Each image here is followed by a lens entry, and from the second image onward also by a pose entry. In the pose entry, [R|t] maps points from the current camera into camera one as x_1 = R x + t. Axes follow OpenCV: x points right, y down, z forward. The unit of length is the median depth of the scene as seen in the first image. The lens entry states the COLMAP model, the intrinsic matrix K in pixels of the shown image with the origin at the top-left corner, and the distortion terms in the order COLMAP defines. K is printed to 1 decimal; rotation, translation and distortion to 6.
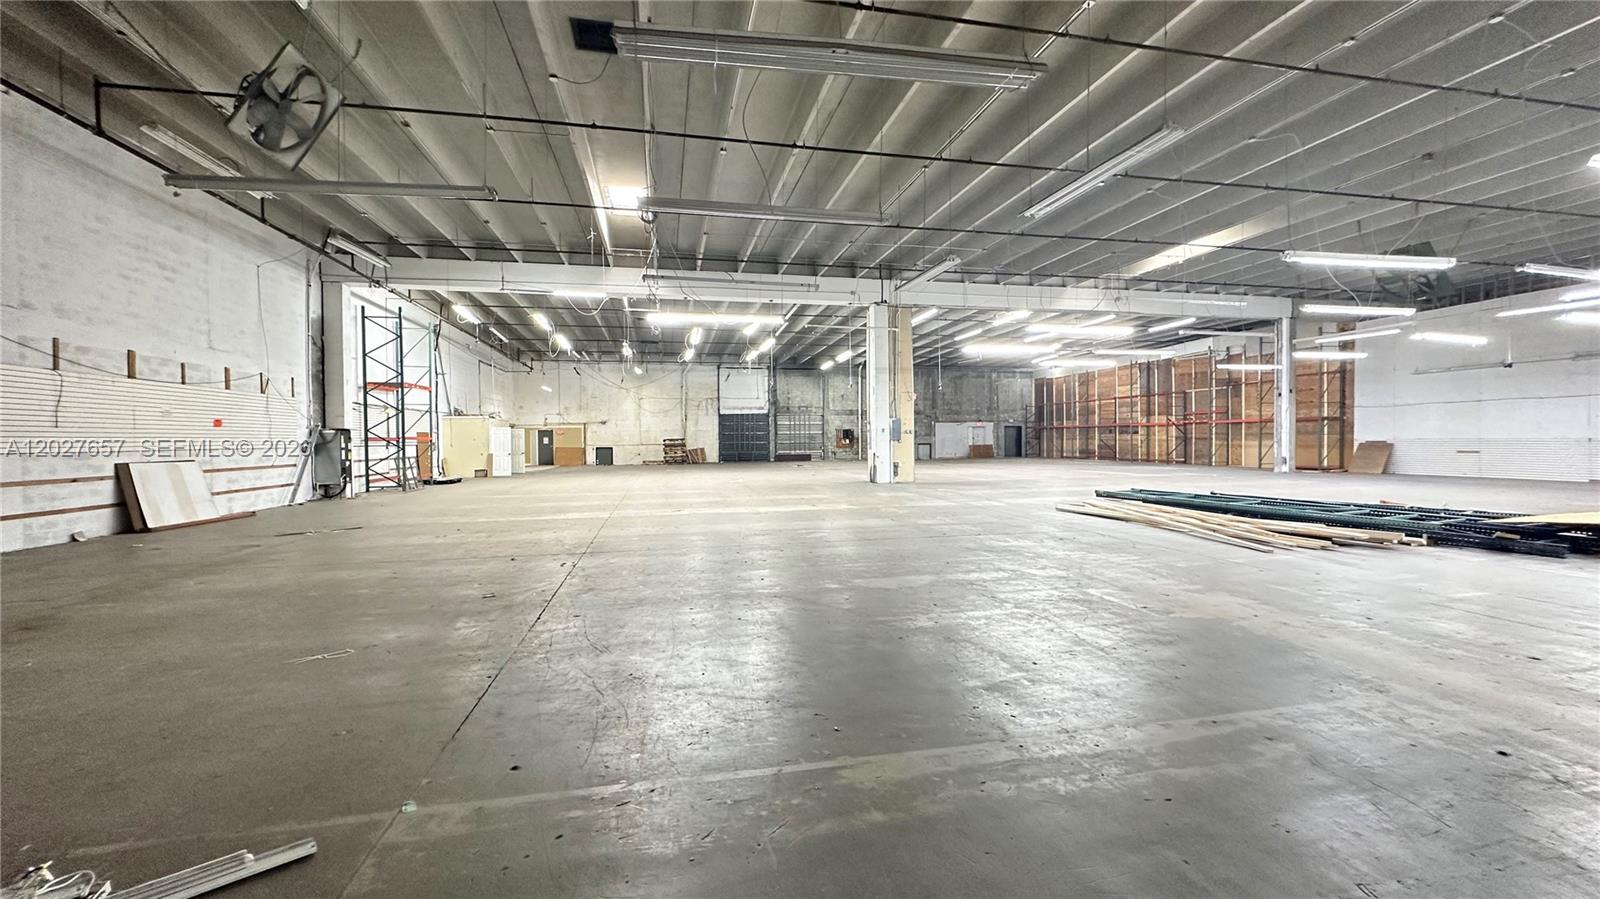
lens RADIAL K [[637.4, 0, 800.0], [0, 637.4, 449.5], [0, 0, 1]] dist [-0.001985, 0.000450]
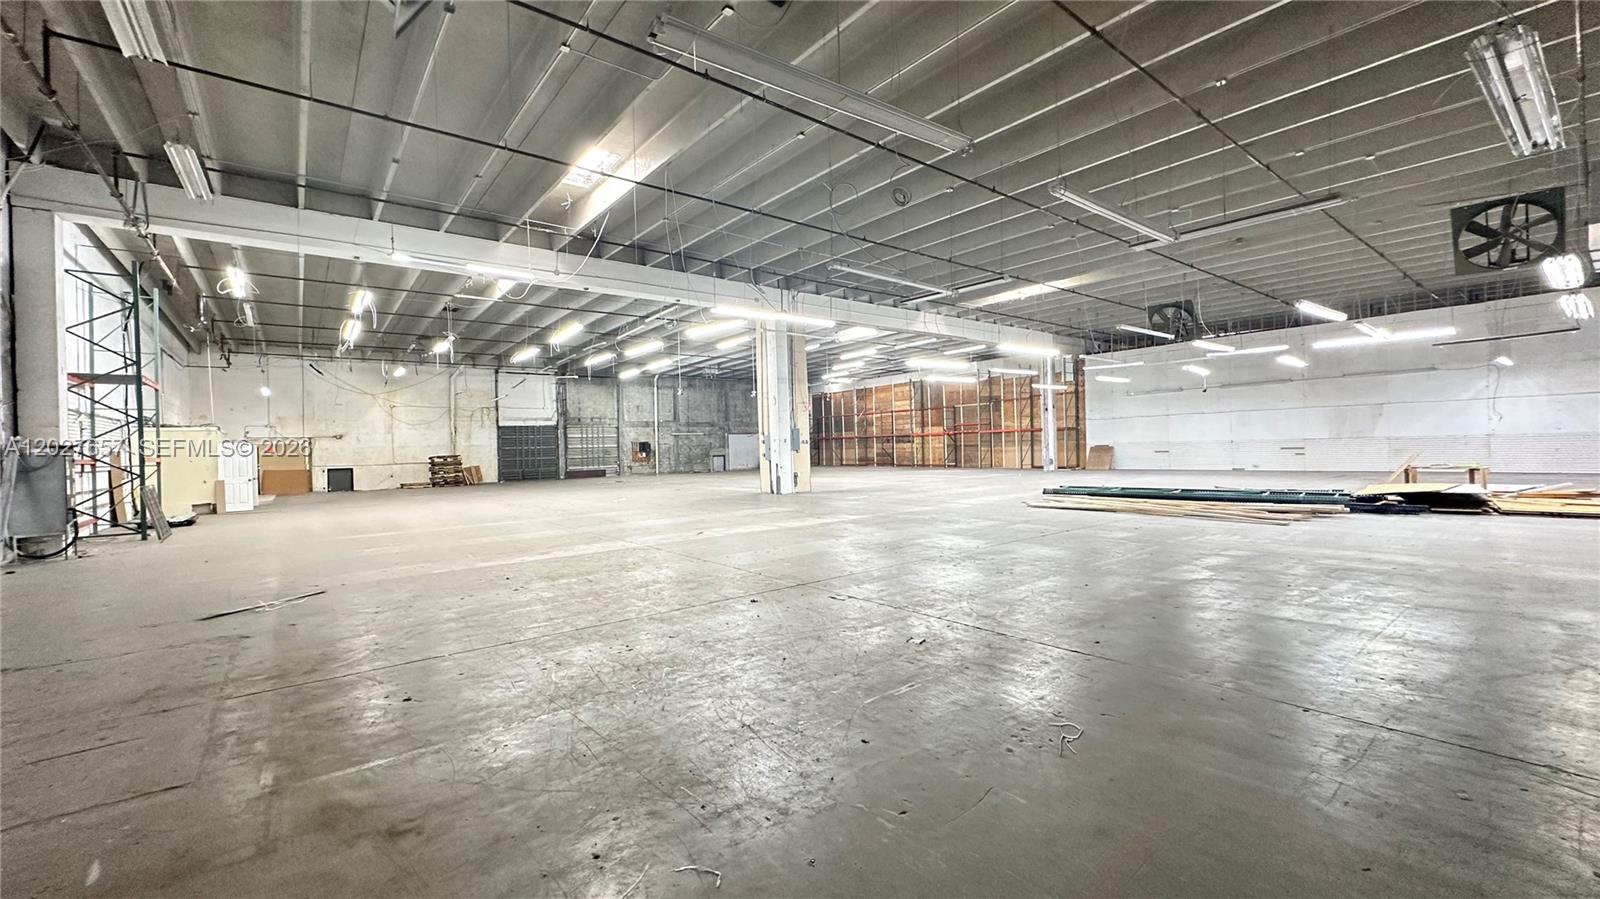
lens RADIAL K [[637.4, 0, 800.0], [0, 637.4, 449.5], [0, 0, 1]] dist [-0.001985, 0.000450]
pose [[0.895037, -0.016954, 0.445669, -0.161518], [0.026390, 0.999540, -0.014975, -0.000353], [-0.445210, 0.025164, 0.895073, 0.056910]]
